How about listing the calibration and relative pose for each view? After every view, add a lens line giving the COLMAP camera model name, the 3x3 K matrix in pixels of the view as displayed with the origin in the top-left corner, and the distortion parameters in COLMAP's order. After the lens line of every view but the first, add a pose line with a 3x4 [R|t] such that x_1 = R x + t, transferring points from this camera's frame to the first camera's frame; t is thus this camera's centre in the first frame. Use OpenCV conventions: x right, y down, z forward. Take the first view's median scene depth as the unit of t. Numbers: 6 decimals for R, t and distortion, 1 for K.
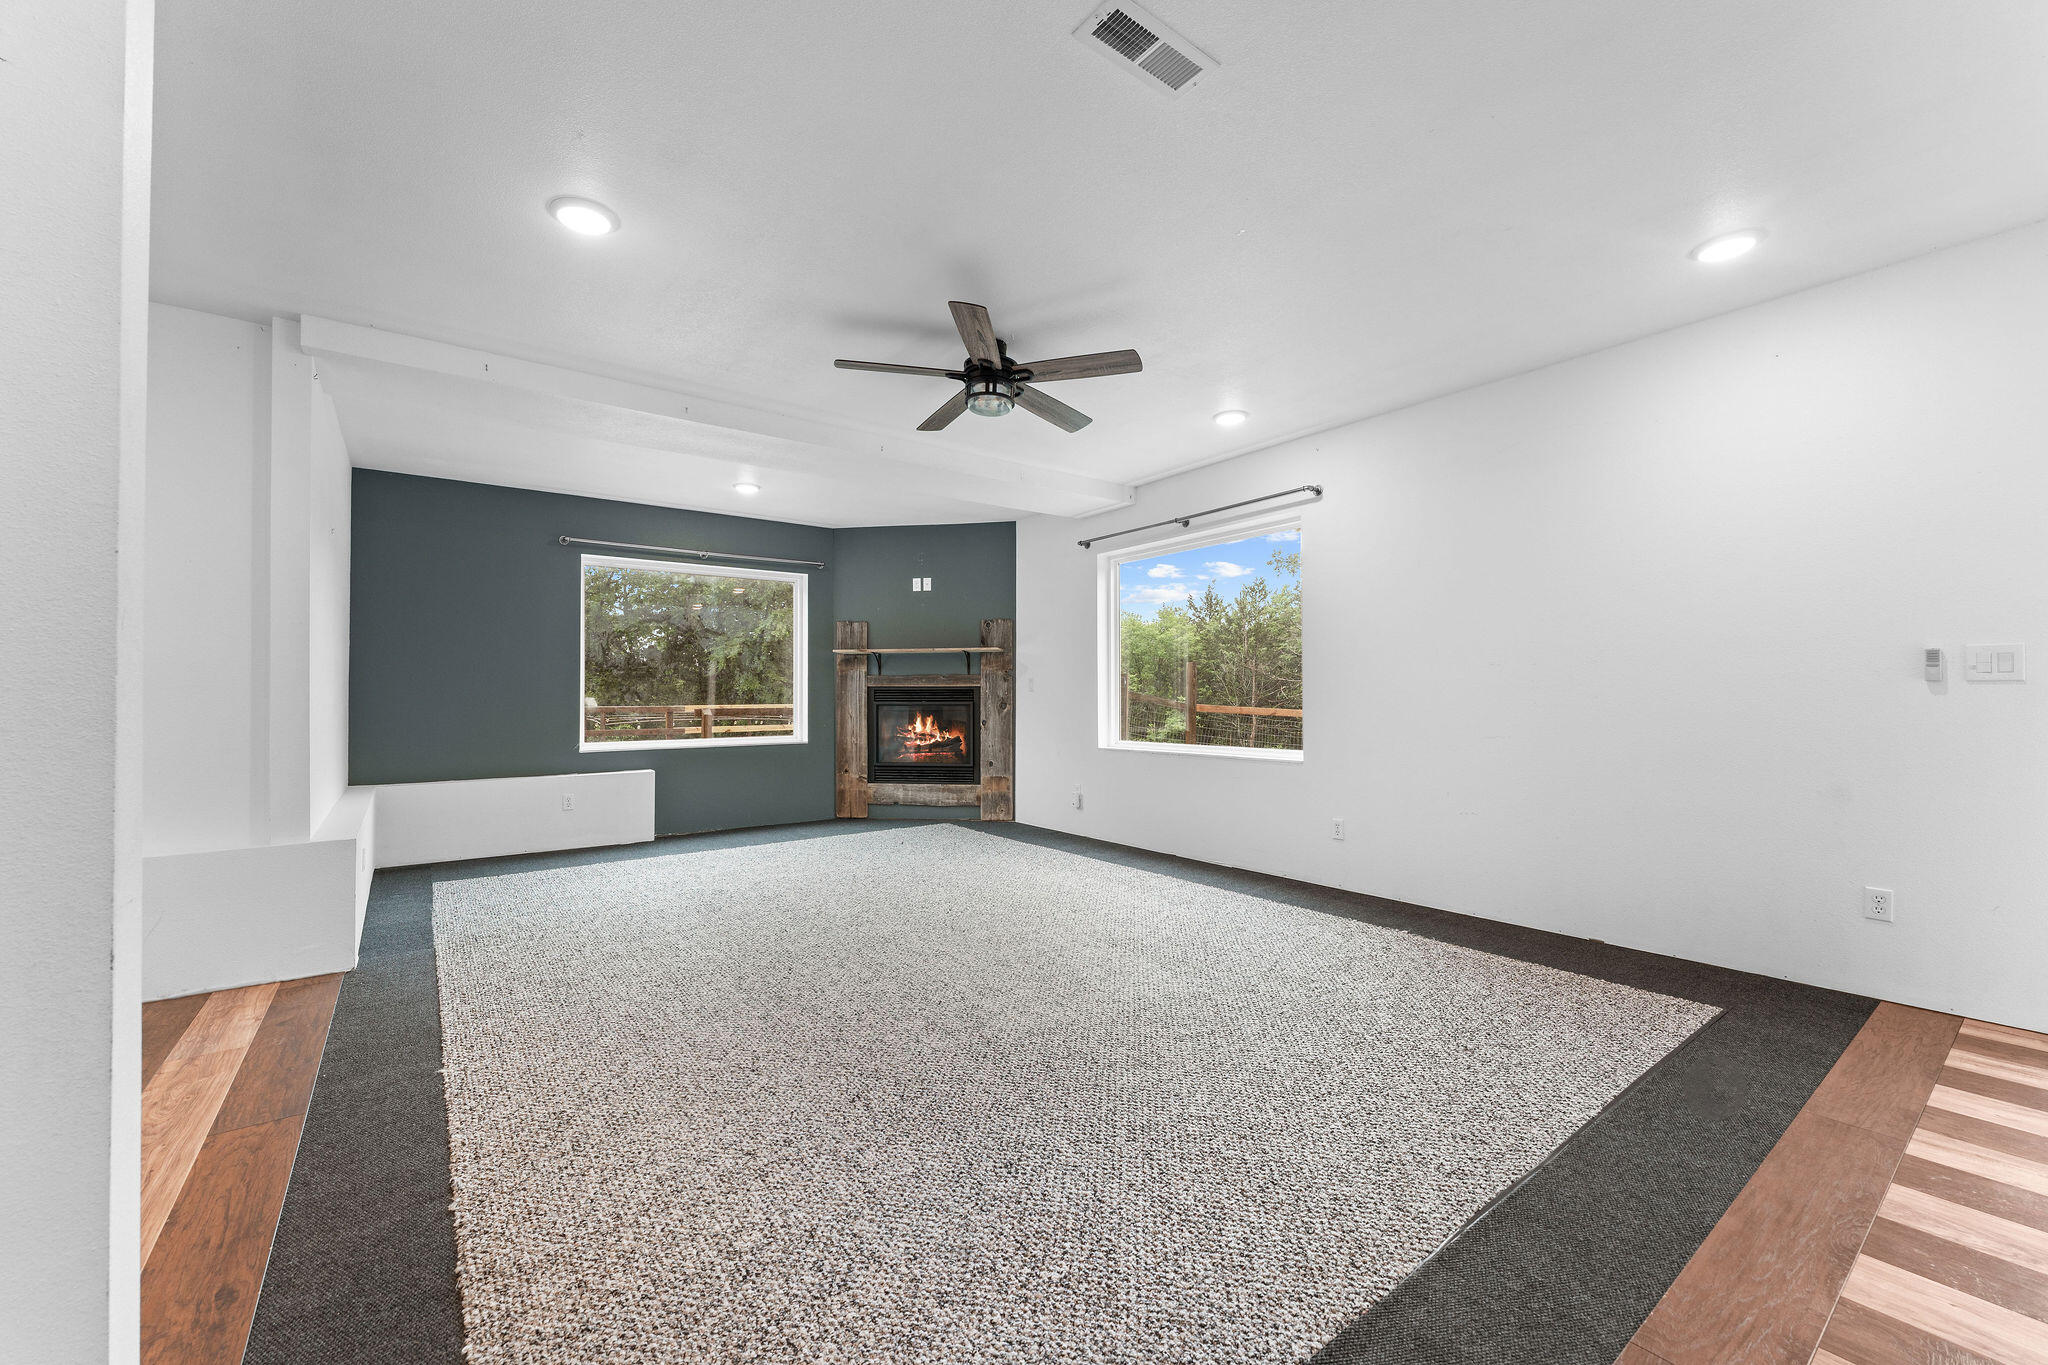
lens RADIAL K [[813.3, 0, 1017.2], [0, 813.3, 690.1], [0, 0, 1]] dist [0.000796, -0.000388]
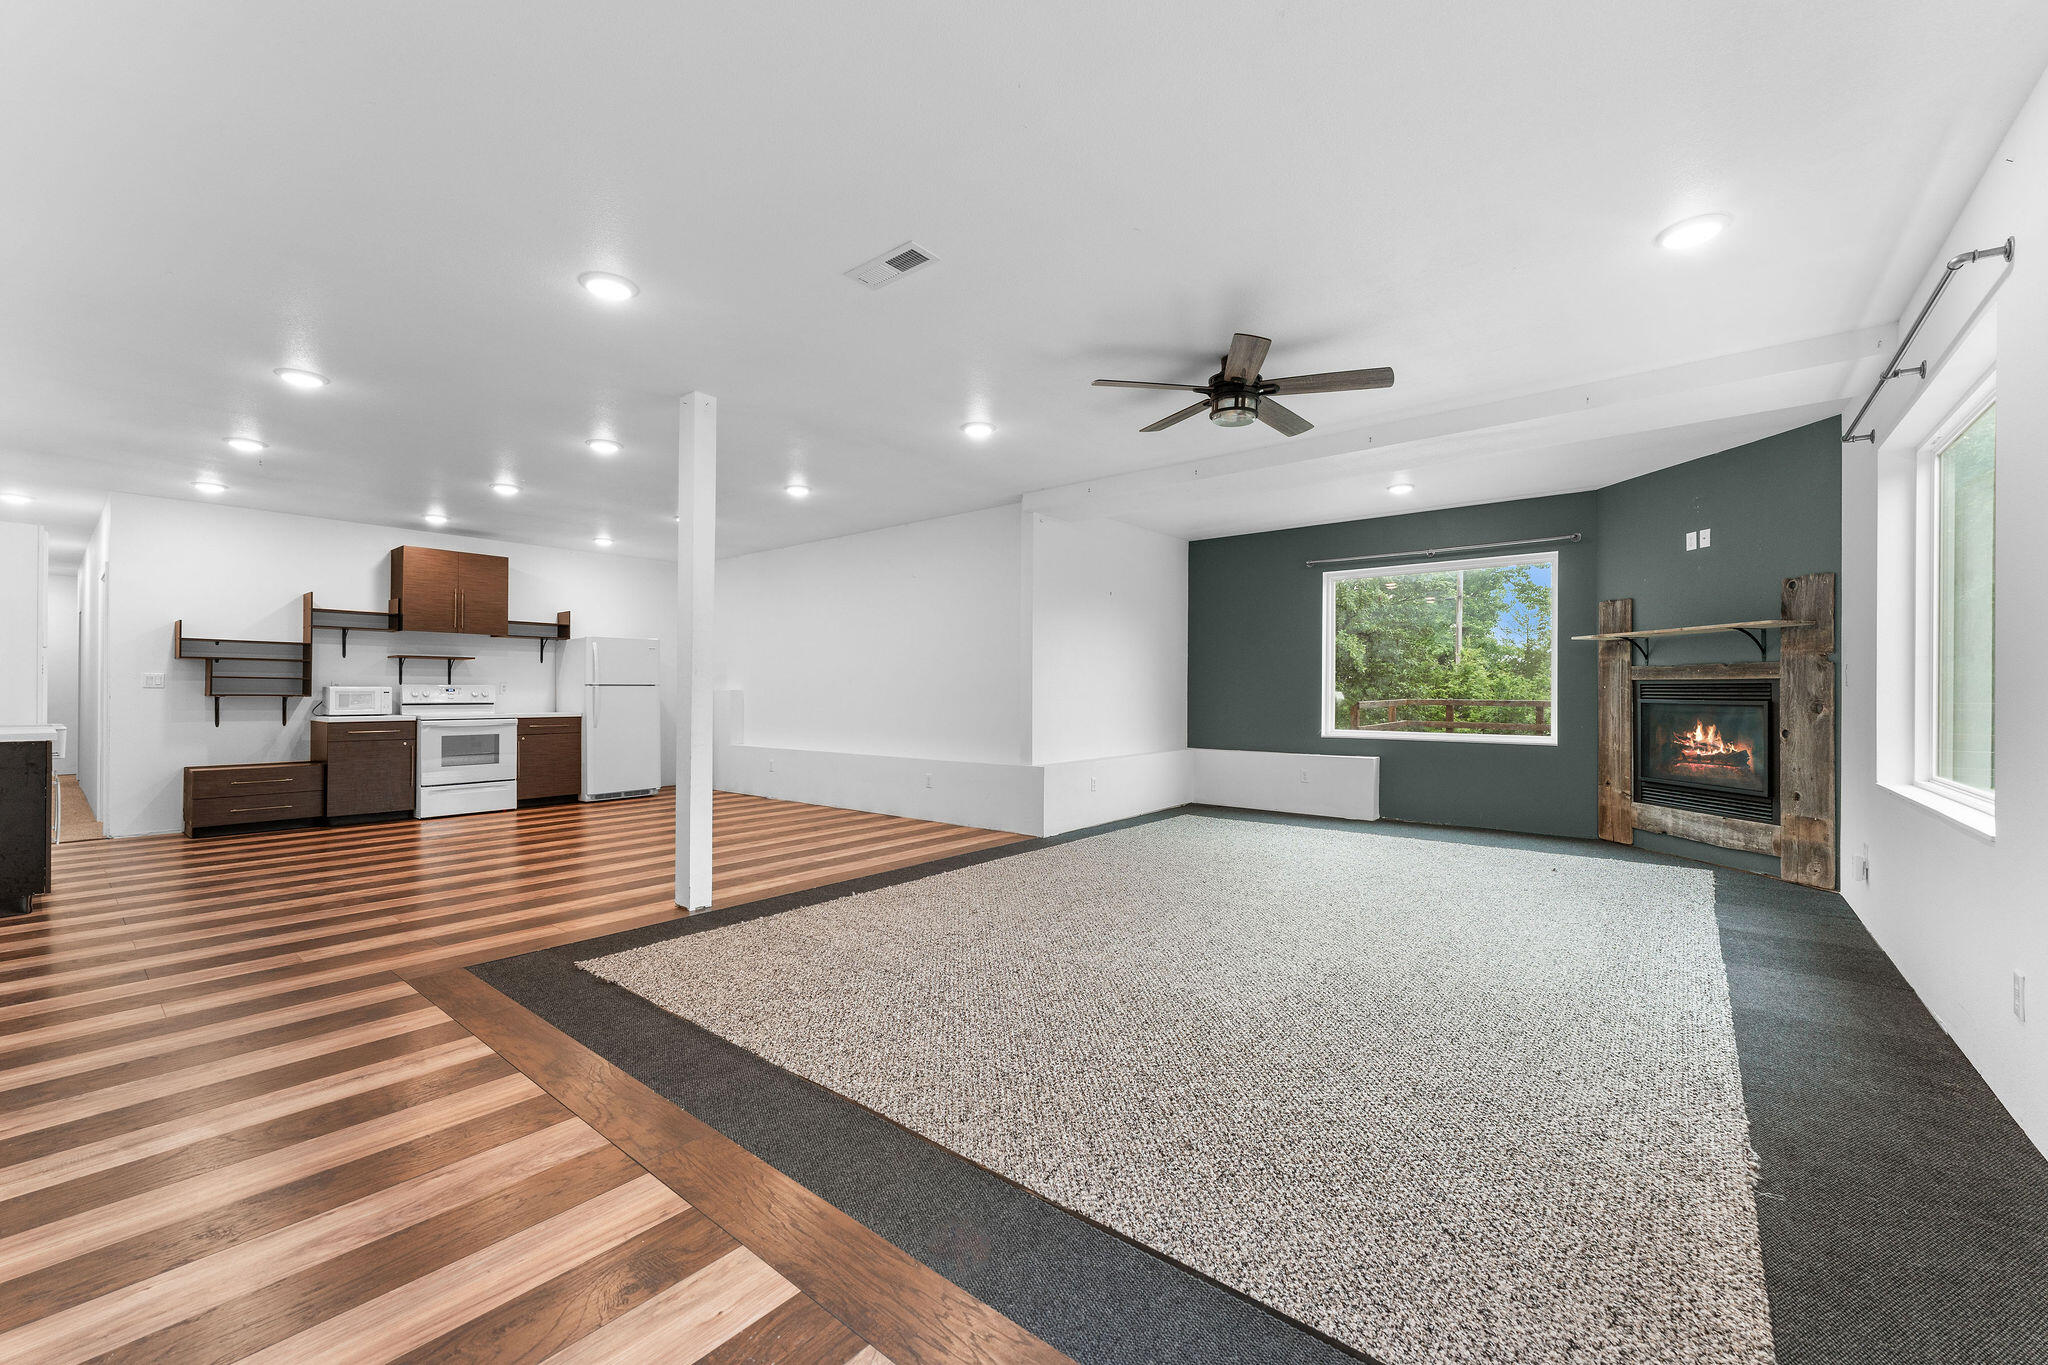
lens RADIAL K [[813.3, 0, 1014.6], [0, 813.3, 685.4], [0, 0, 1]] dist [0.000796, -0.000388]
pose [[0.241568, -0.000288, -0.970384, 0.450591], [0.003598, 0.999993, 0.000599, -0.001625], [0.970377, -0.003636, 0.241568, 0.227899]]
